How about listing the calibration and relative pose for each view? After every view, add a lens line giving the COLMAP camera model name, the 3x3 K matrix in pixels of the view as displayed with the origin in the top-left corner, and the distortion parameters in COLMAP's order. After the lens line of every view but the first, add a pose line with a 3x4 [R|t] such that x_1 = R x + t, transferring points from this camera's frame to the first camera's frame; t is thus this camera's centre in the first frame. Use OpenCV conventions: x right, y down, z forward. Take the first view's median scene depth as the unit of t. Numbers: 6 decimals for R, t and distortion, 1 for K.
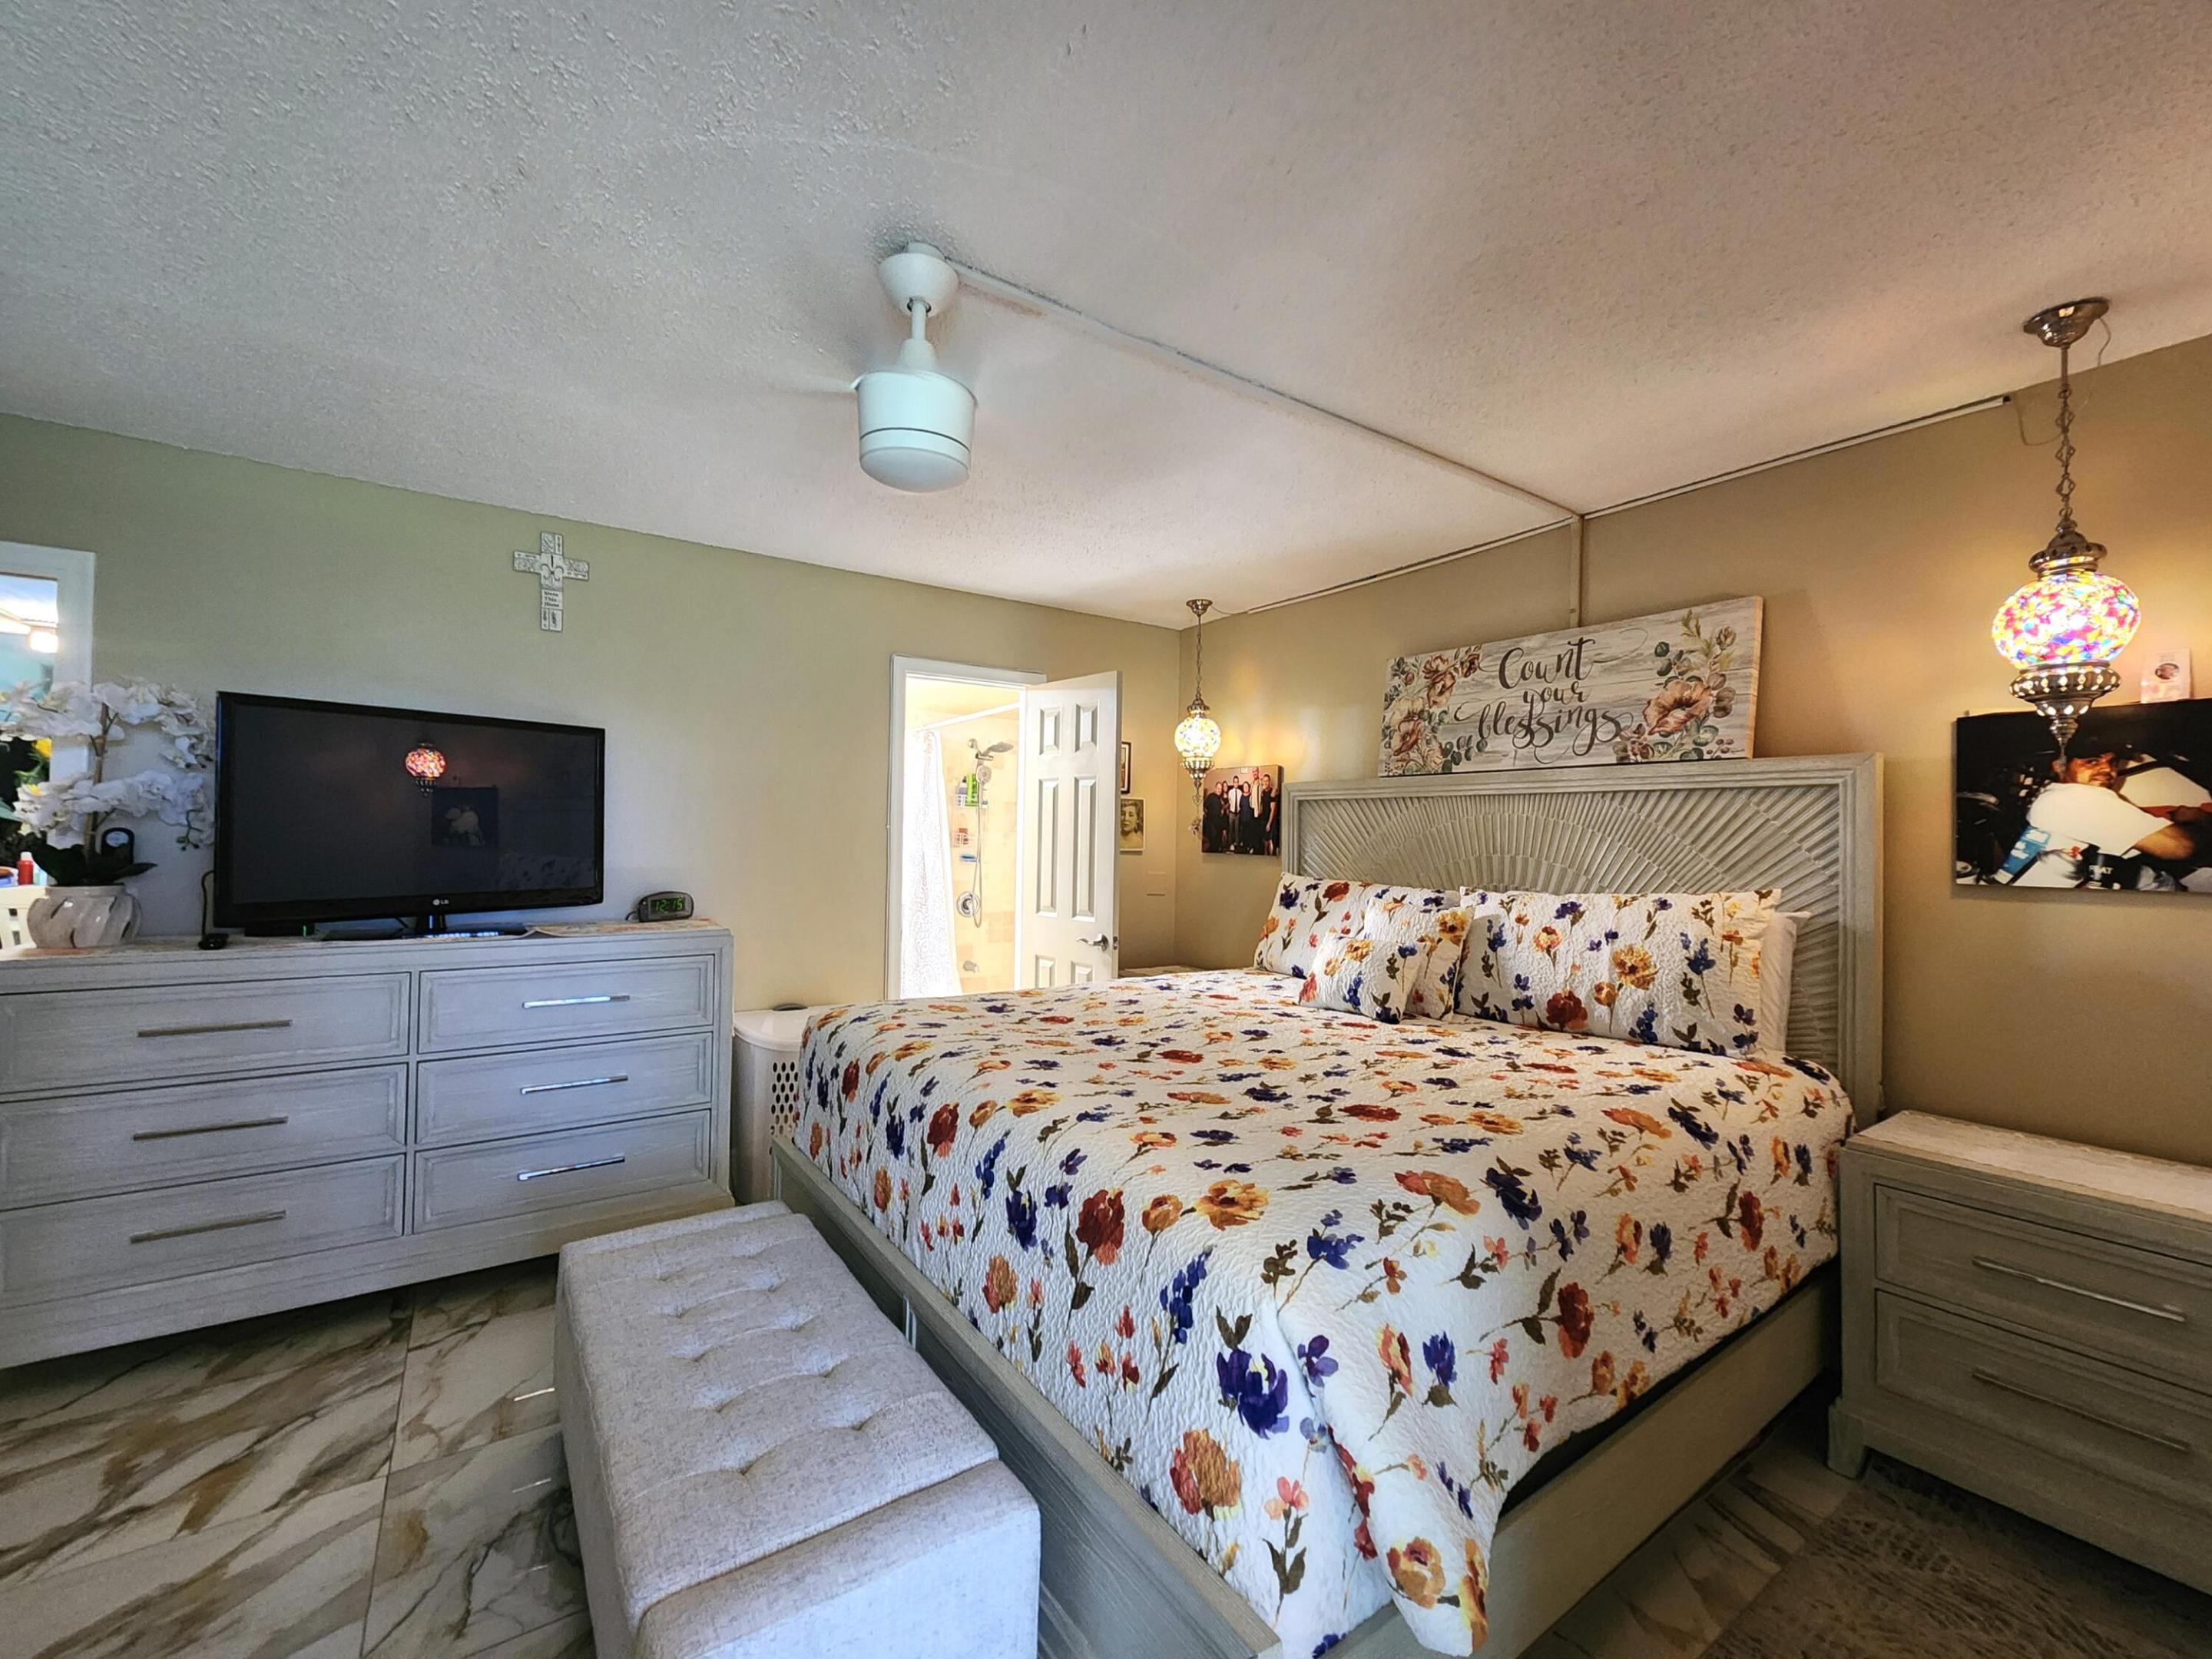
lens RADIAL K [[894.9, 0, 1112.6], [0, 894.9, 822.3], [0, 0, 1]] dist [0.001845, -0.002345]
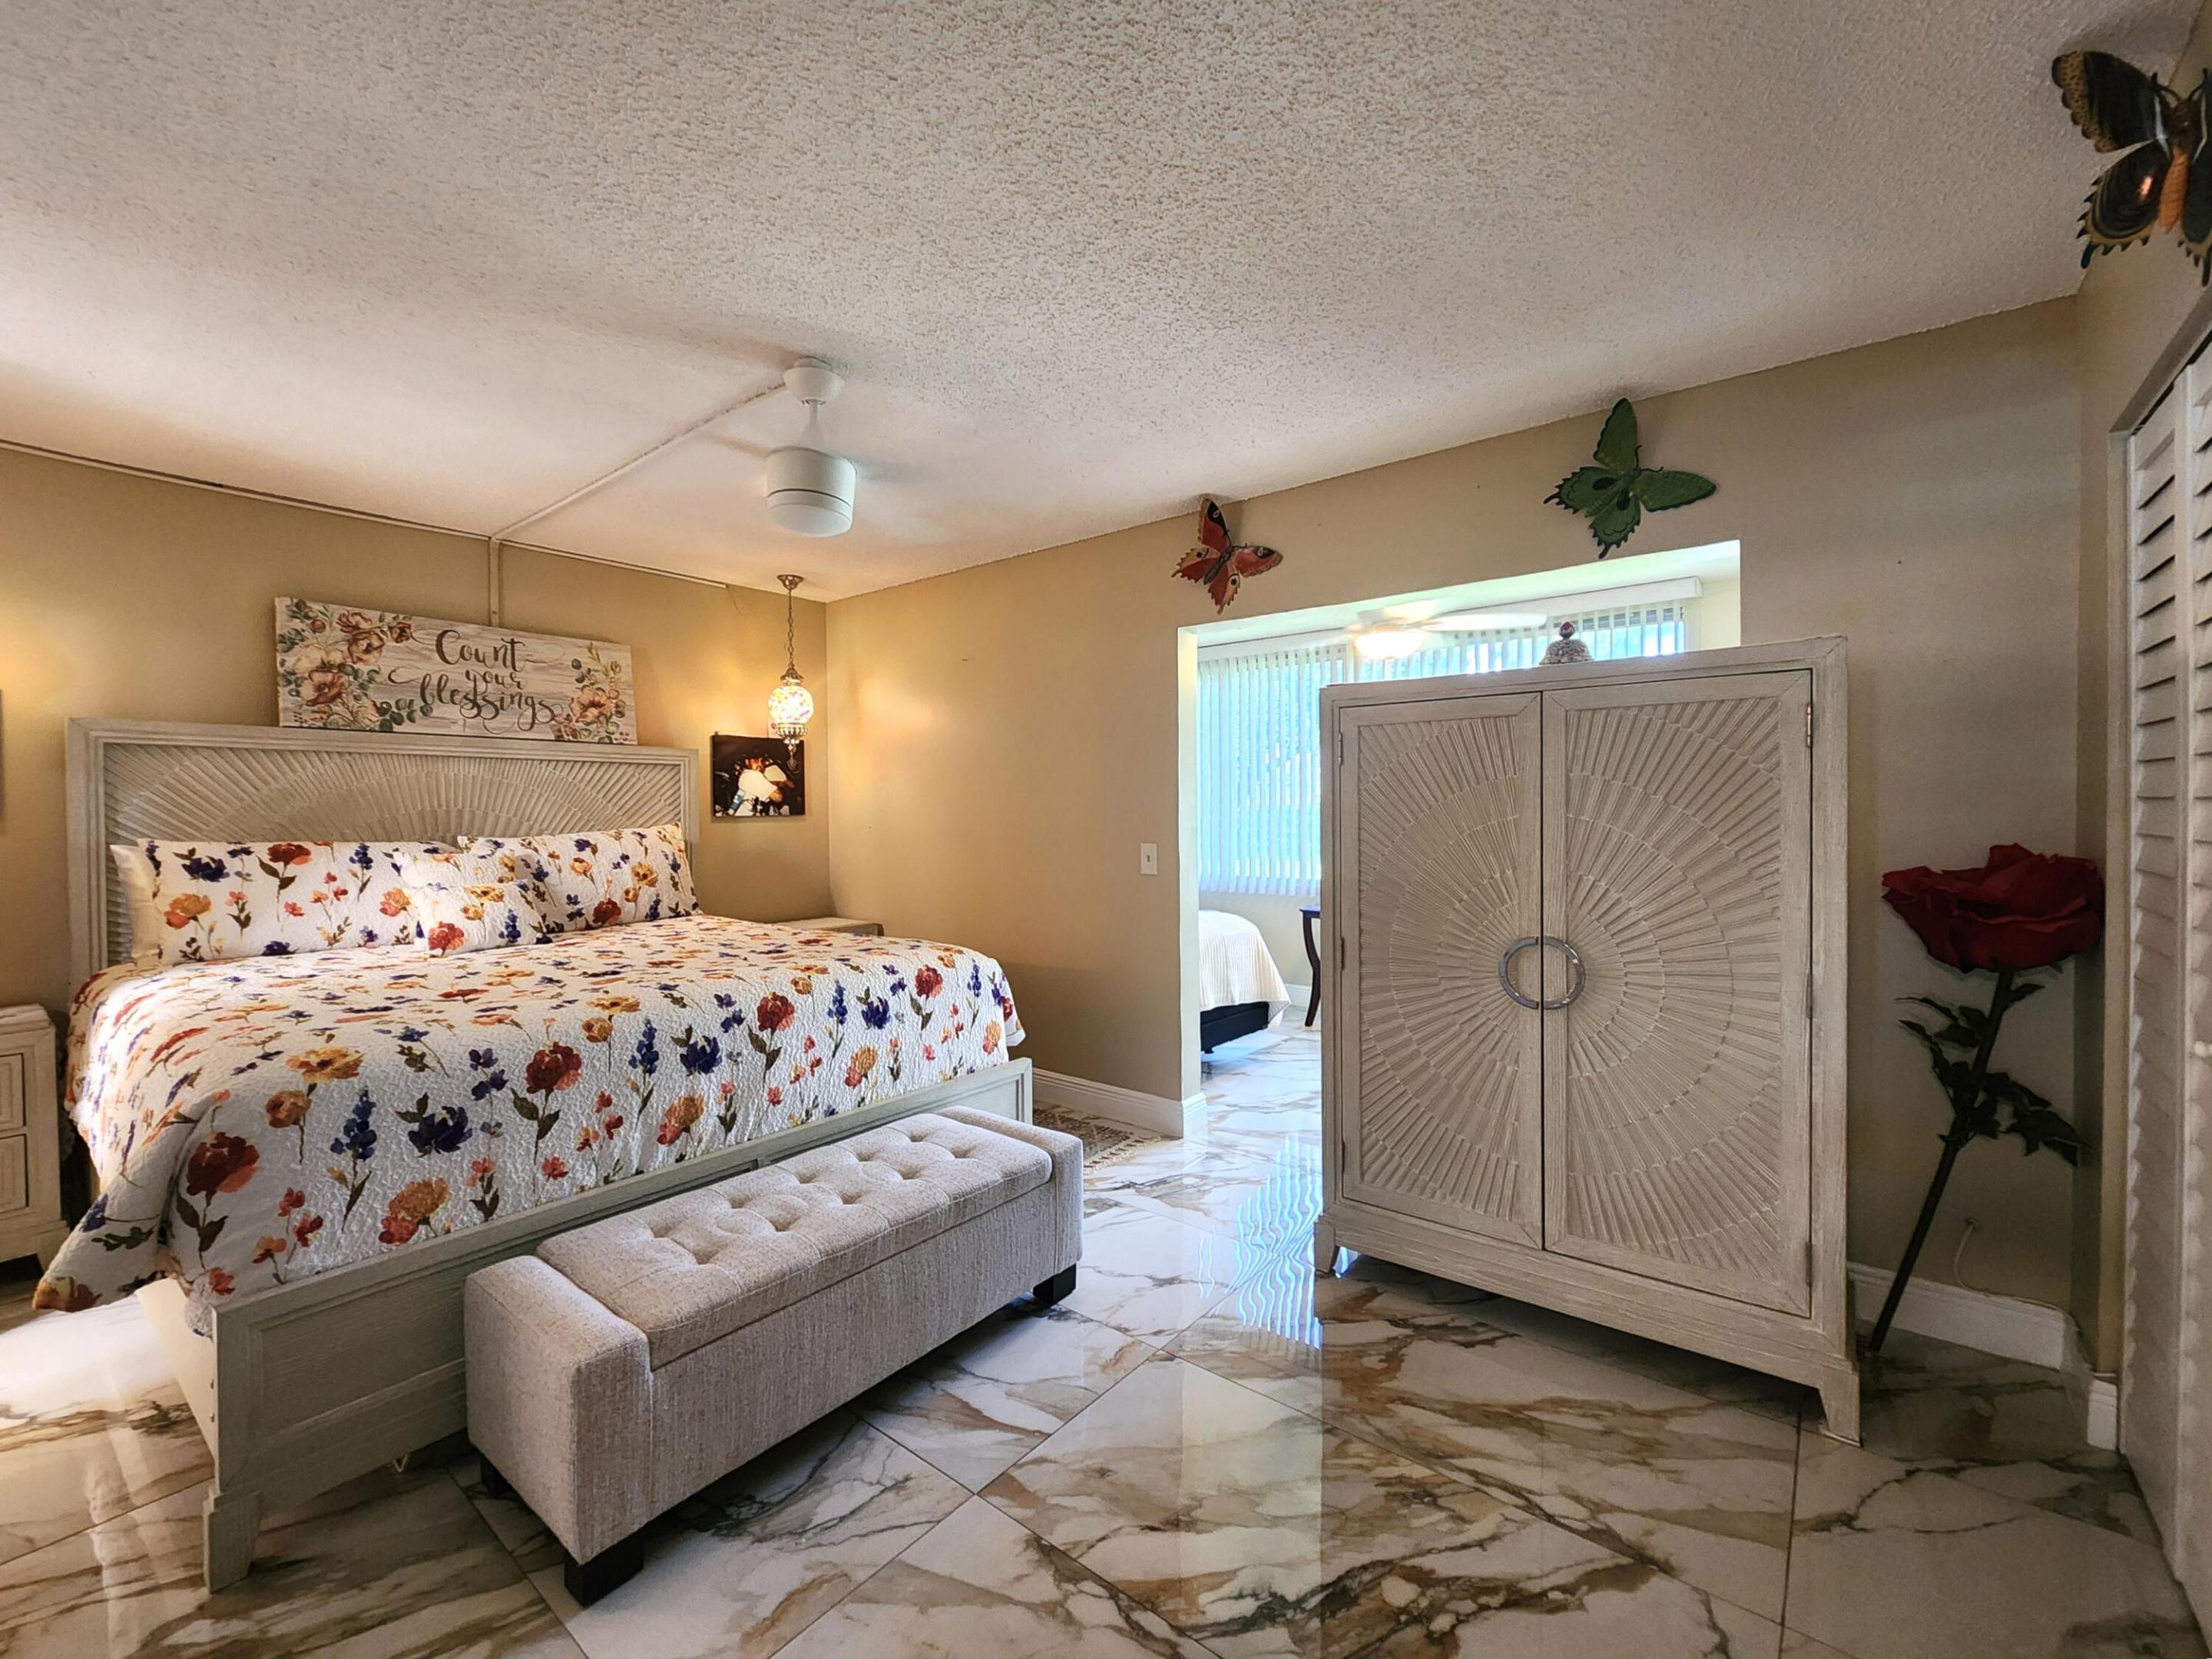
lens RADIAL K [[894.9, 0, 1064.9], [0, 894.9, 825.9], [0, 0, 1]] dist [0.001845, -0.002345]
pose [[-0.241107, -0.033969, 0.969904, -1.117021], [-0.015632, 0.999394, 0.031117, 0.013455], [-0.970373, -0.007659, -0.241492, 0.648012]]
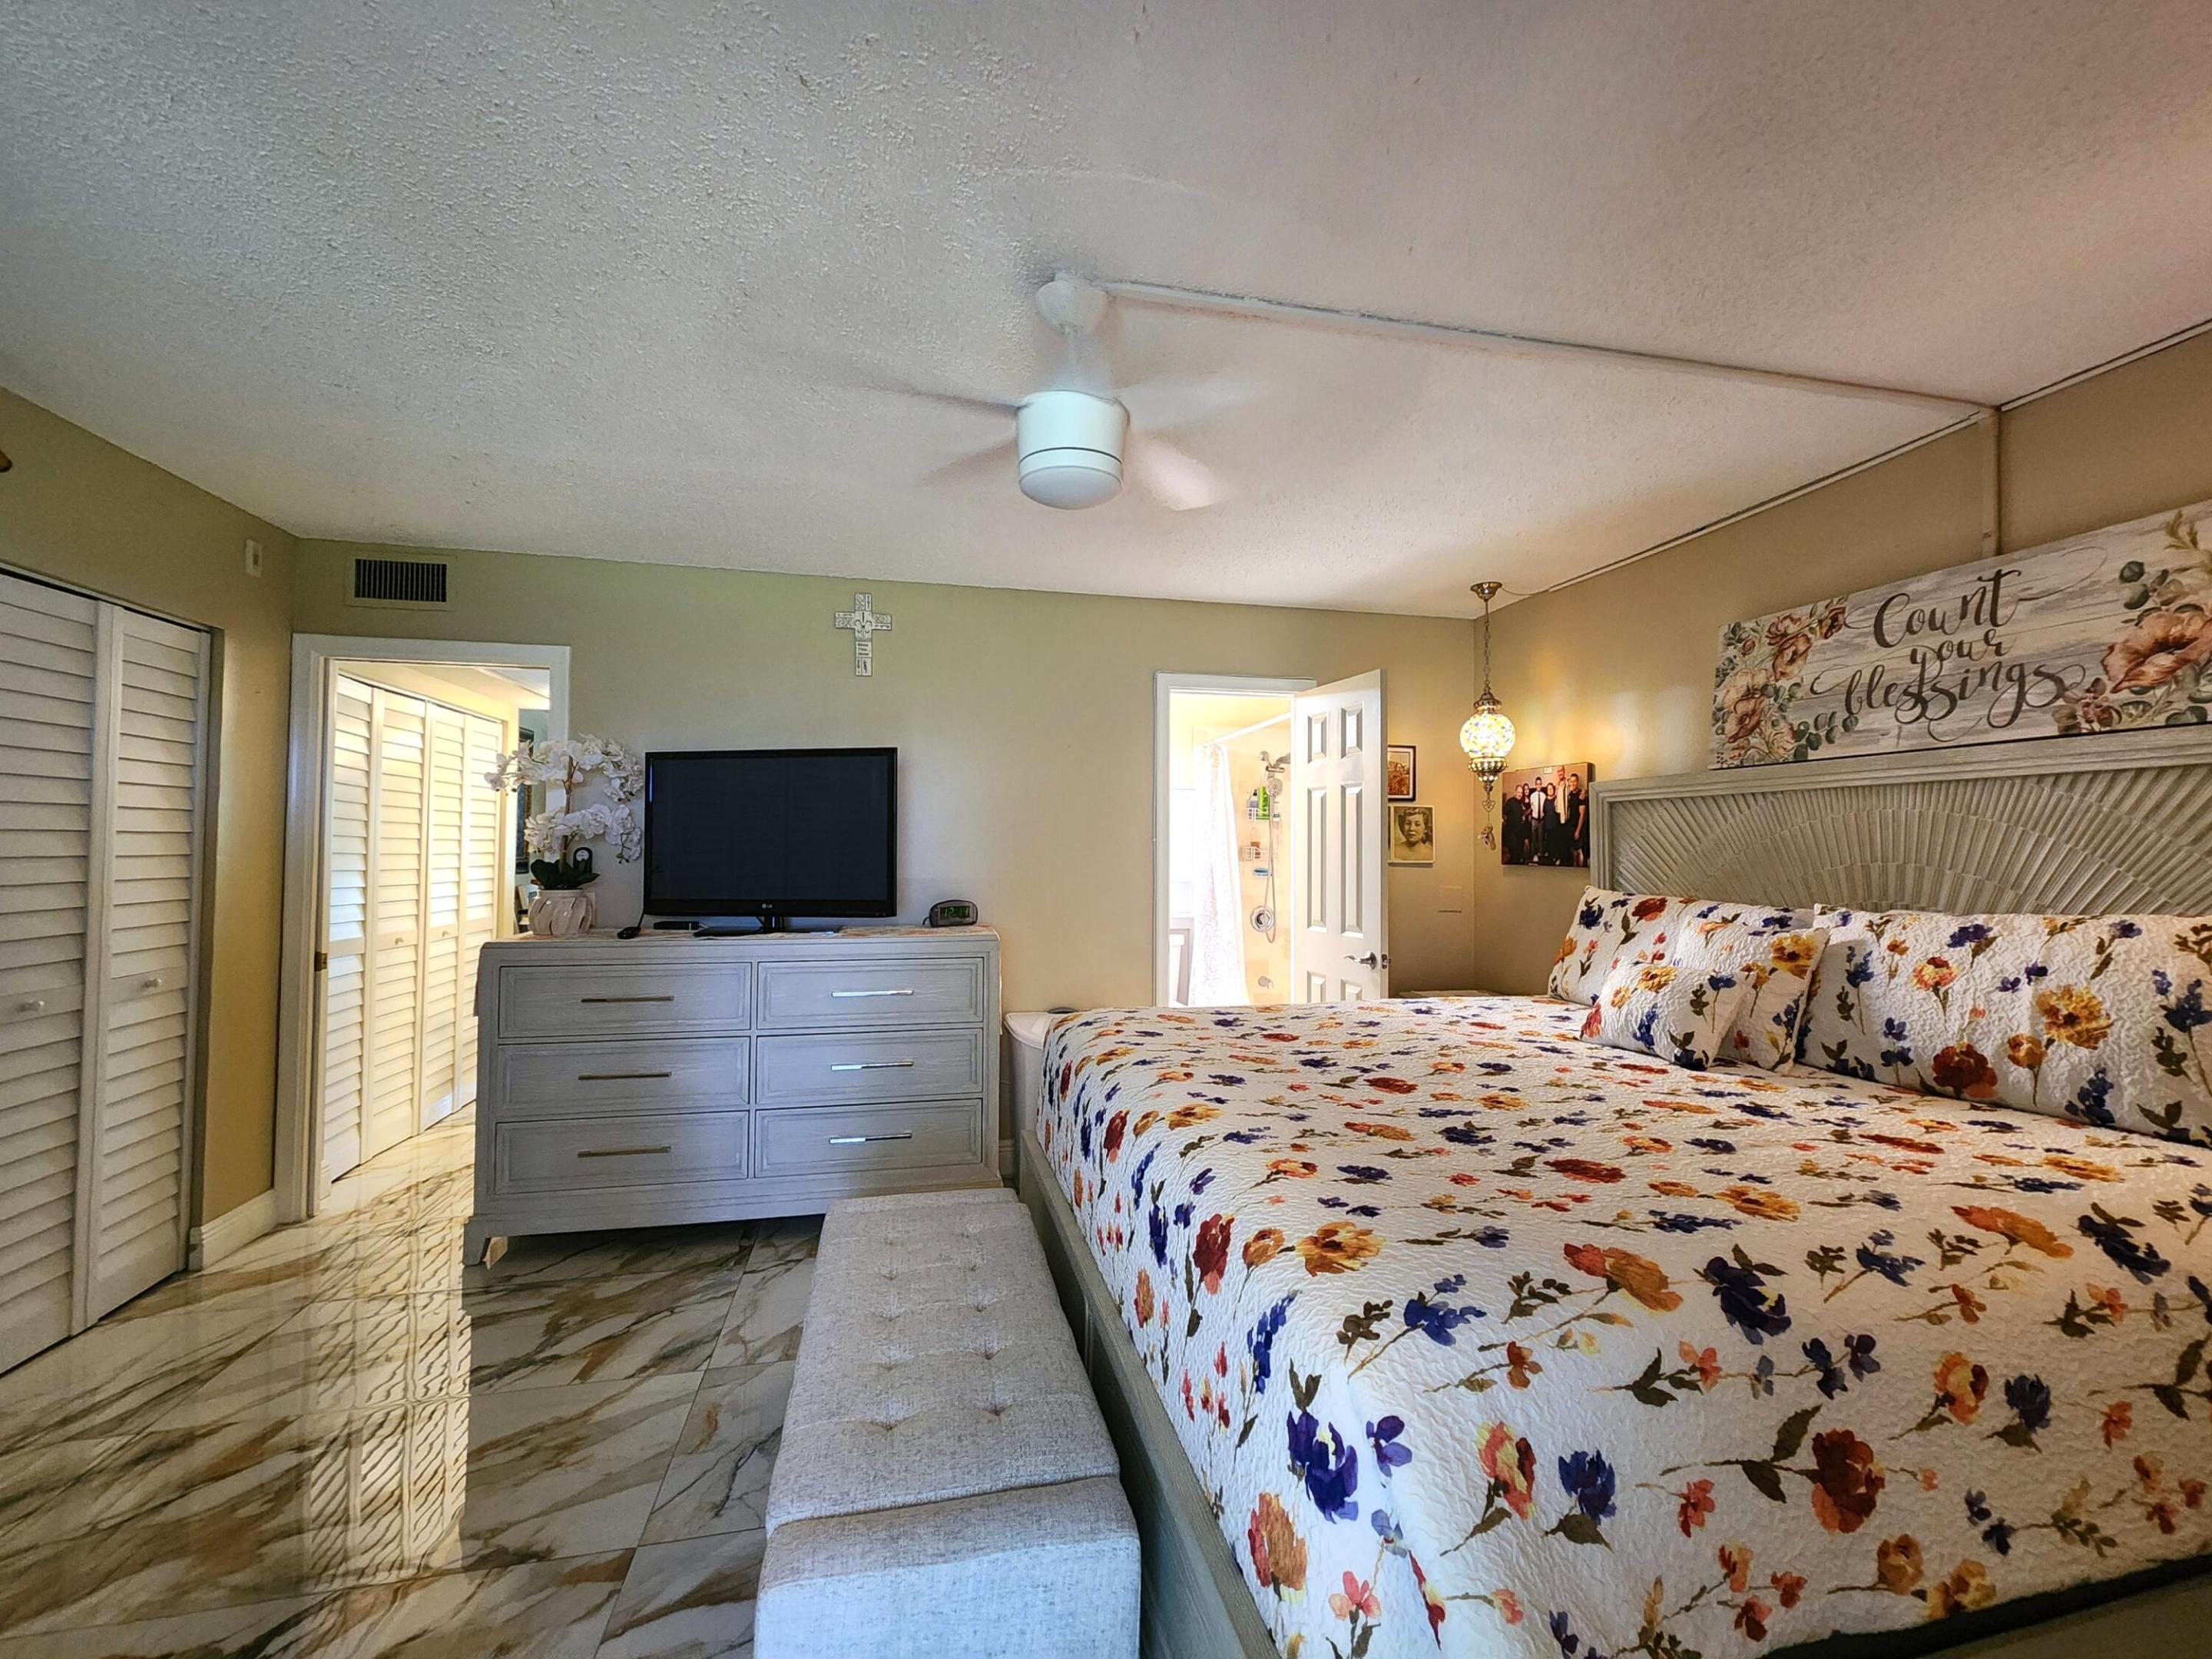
lens RADIAL K [[894.9, 0, 1112.8], [0, 894.9, 826.2], [0, 0, 1]] dist [0.001845, -0.002345]
pose [[0.927144, -0.020682, -0.374133, 0.138086], [0.015289, 0.999732, -0.017377, 0.009897], [0.374392, 0.010391, 0.927212, 0.045879]]
